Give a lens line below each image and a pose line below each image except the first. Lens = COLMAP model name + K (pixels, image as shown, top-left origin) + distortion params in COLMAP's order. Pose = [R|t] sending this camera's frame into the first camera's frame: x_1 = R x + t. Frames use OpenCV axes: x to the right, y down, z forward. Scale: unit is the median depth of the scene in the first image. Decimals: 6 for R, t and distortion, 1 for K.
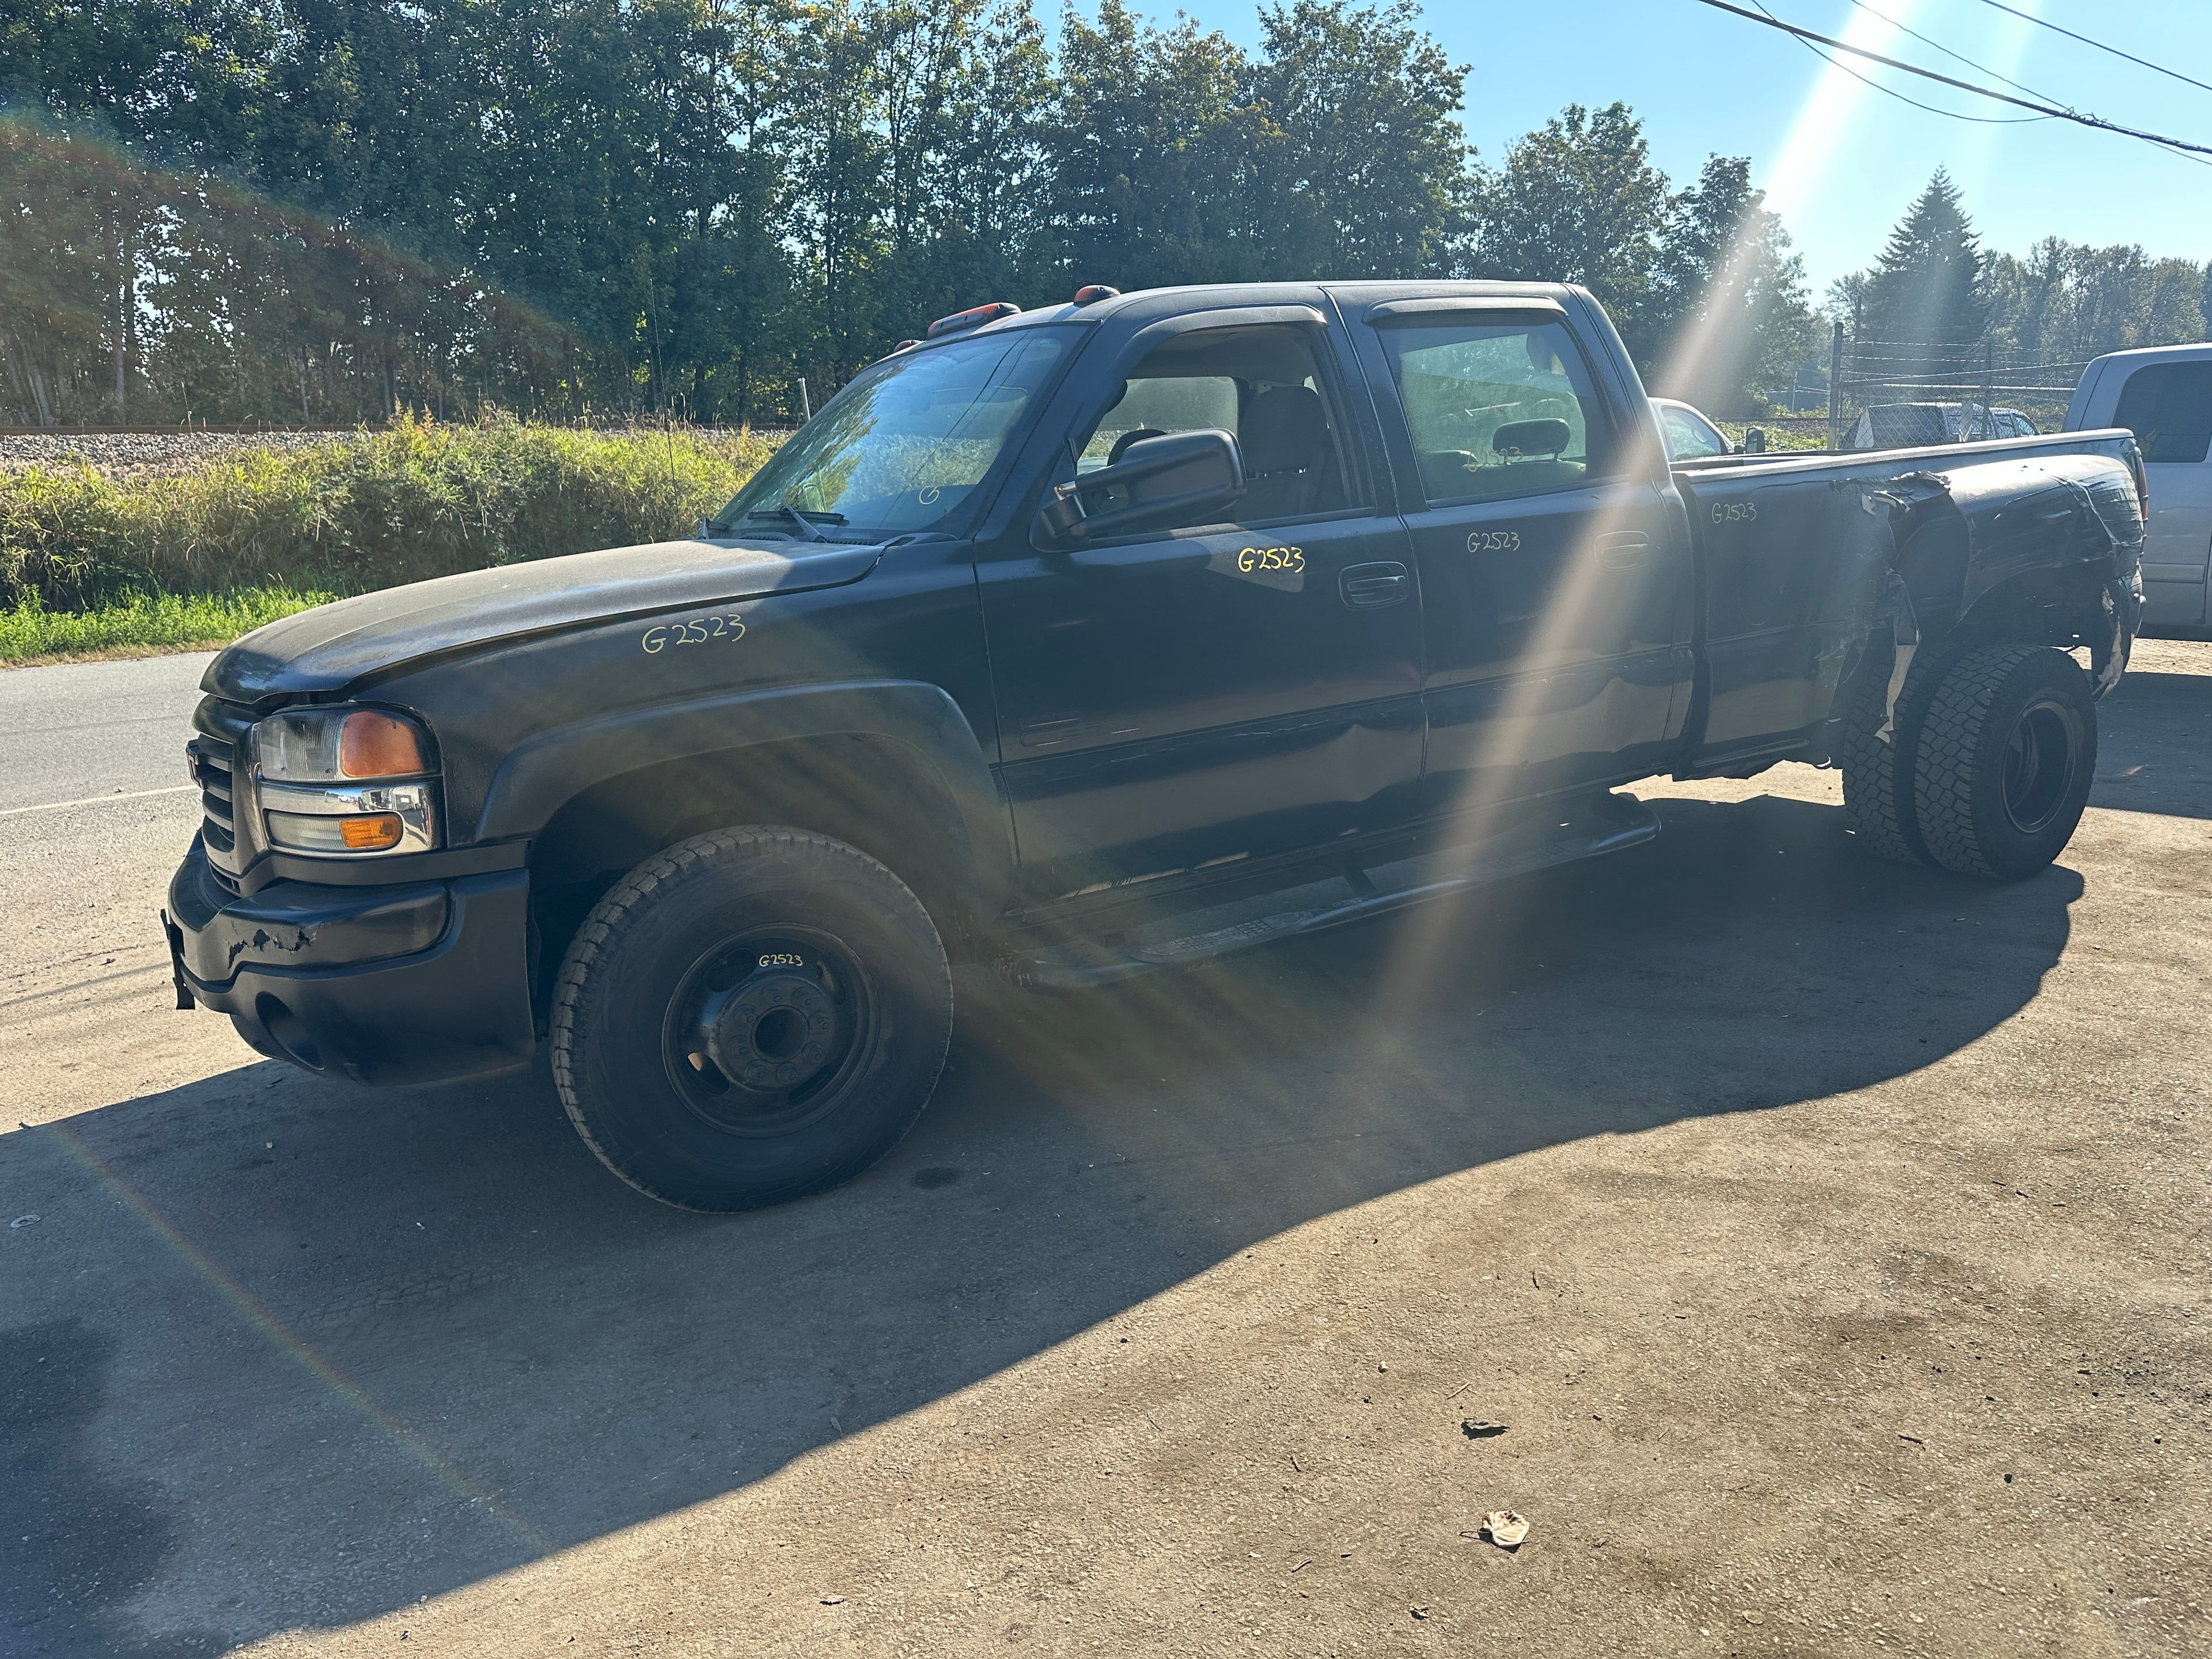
lens RADIAL K [[1561.9, 0, 1113.4], [0, 1561.9, 834.8], [0, 0, 1]] dist [0.032428, -0.040516]
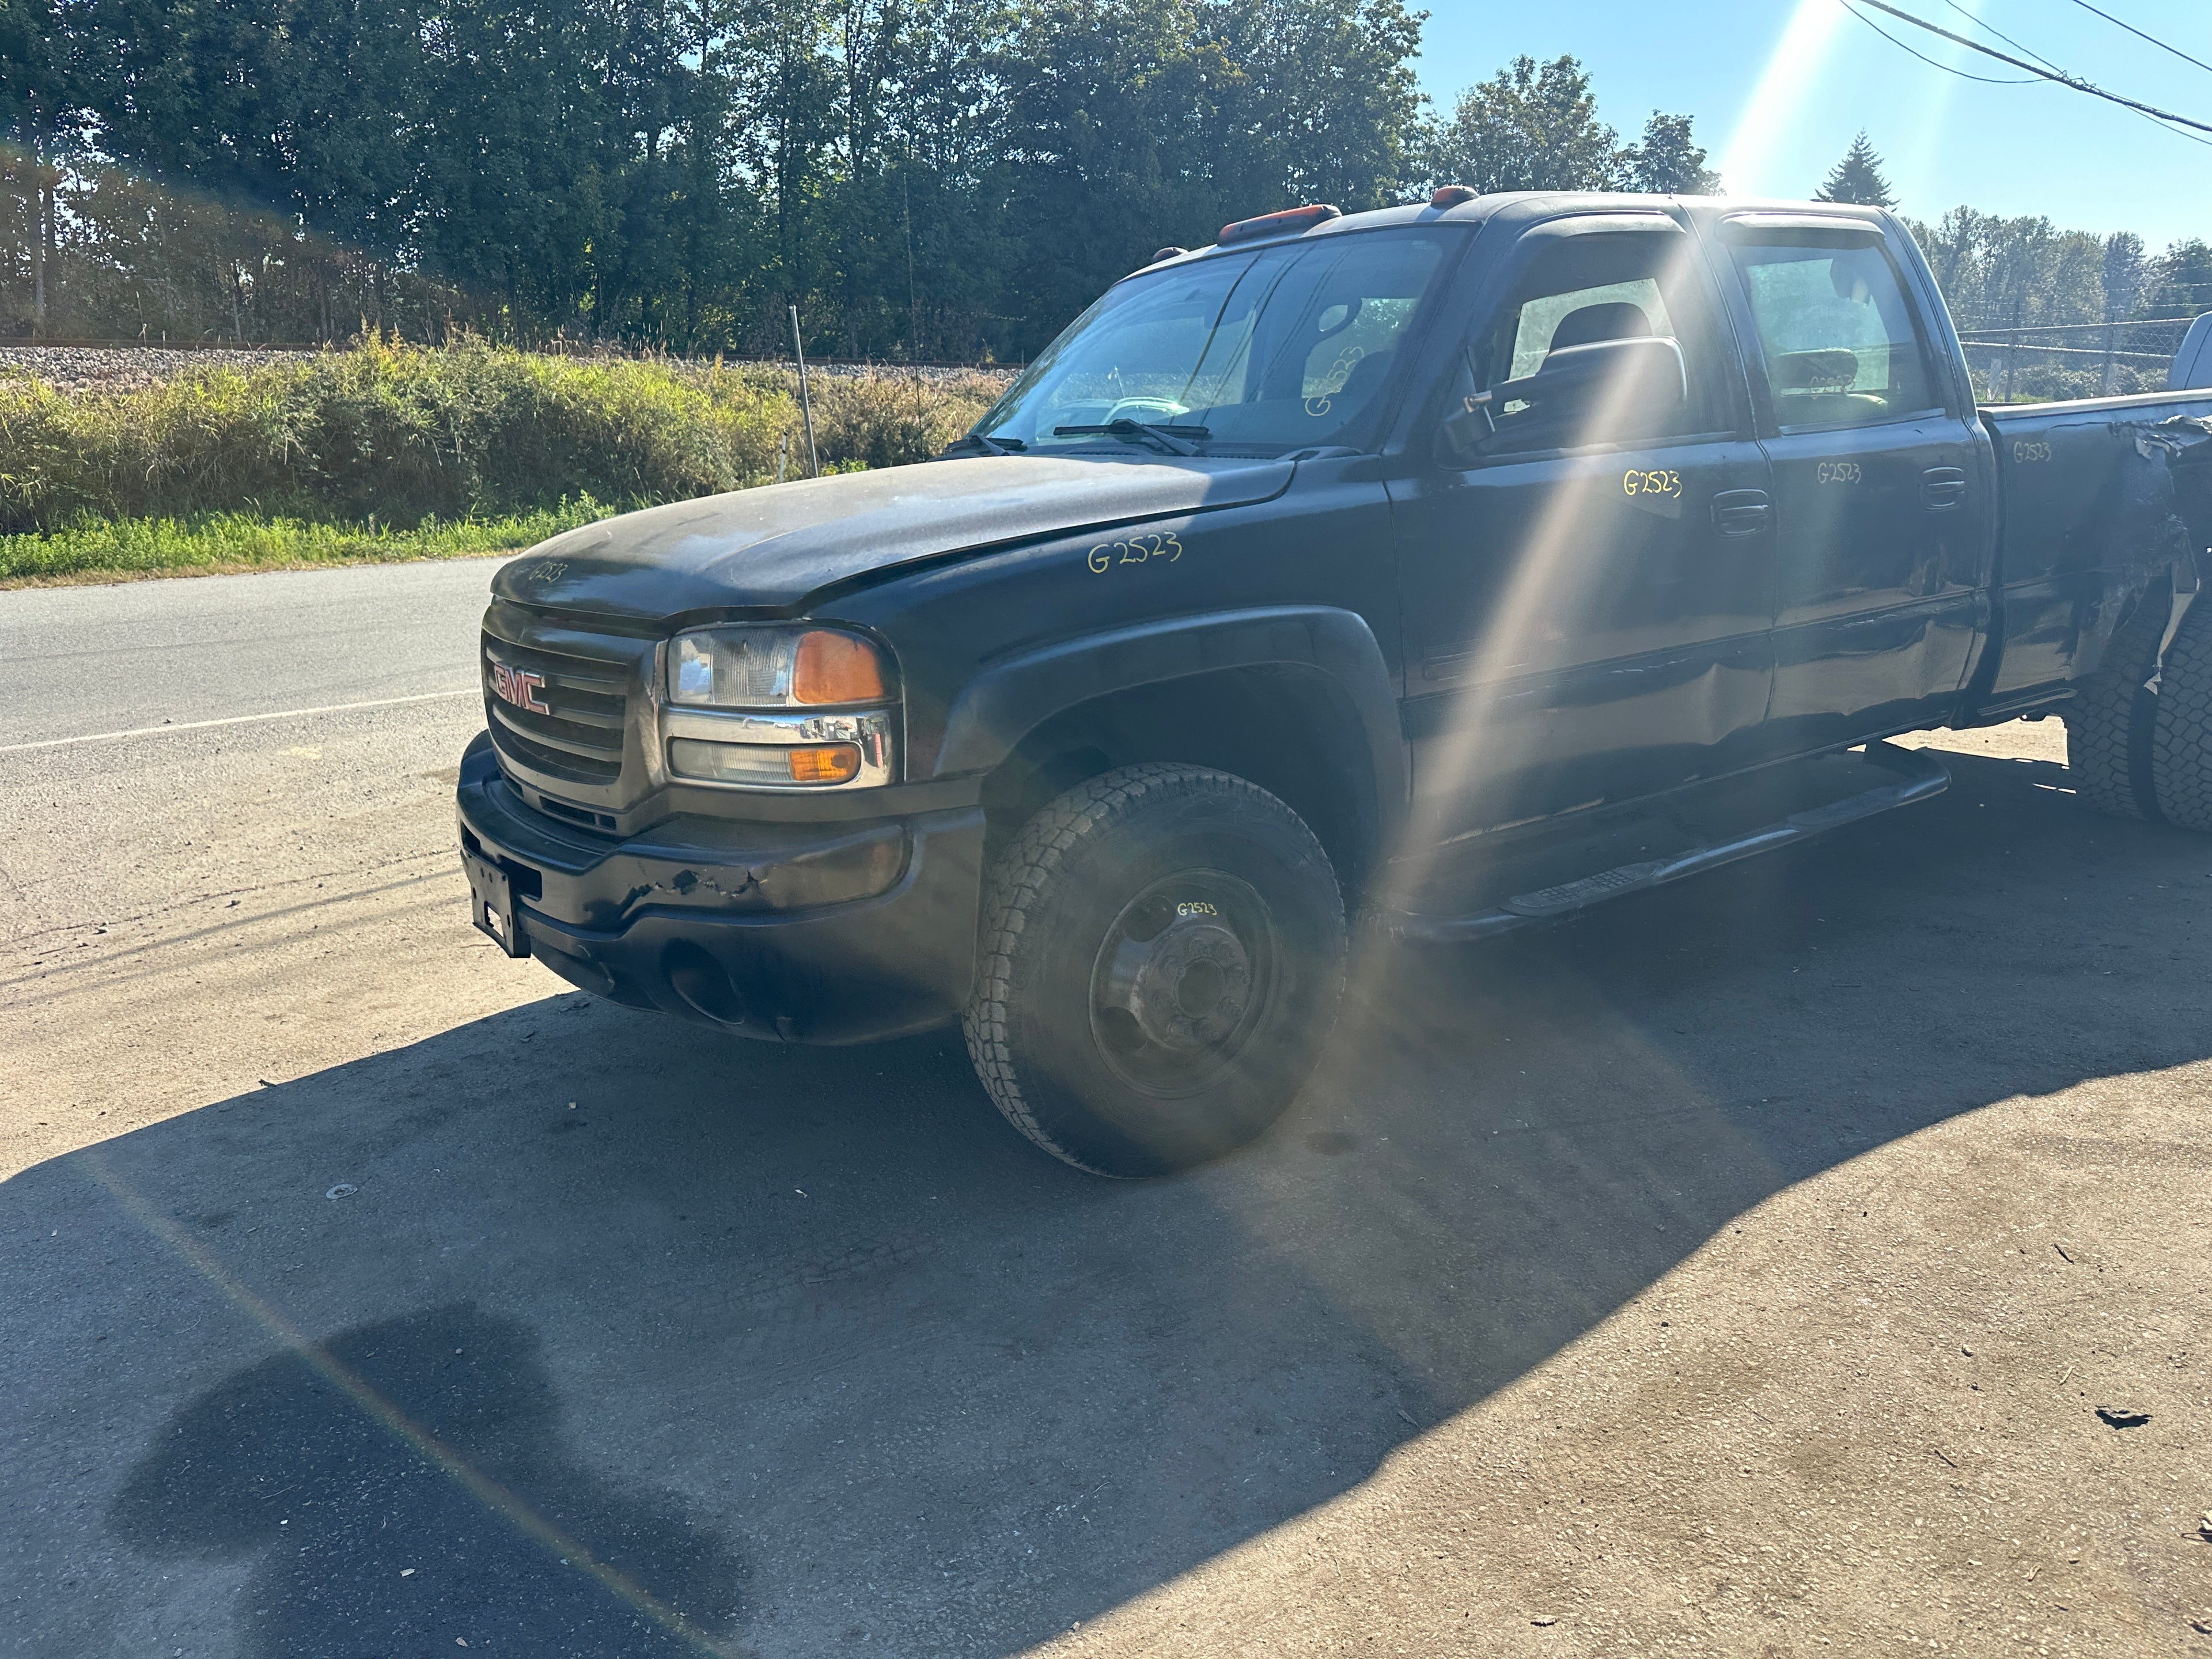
lens RADIAL K [[1561.9, 0, 1101.6], [0, 1561.9, 823.6], [0, 0, 1]] dist [0.032428, -0.040516]
pose [[0.998523, 0.009926, 0.053409, -0.131036], [-0.011266, 0.999628, 0.024842, 0.003328], [-0.053142, -0.025407, 0.998264, 0.035047]]
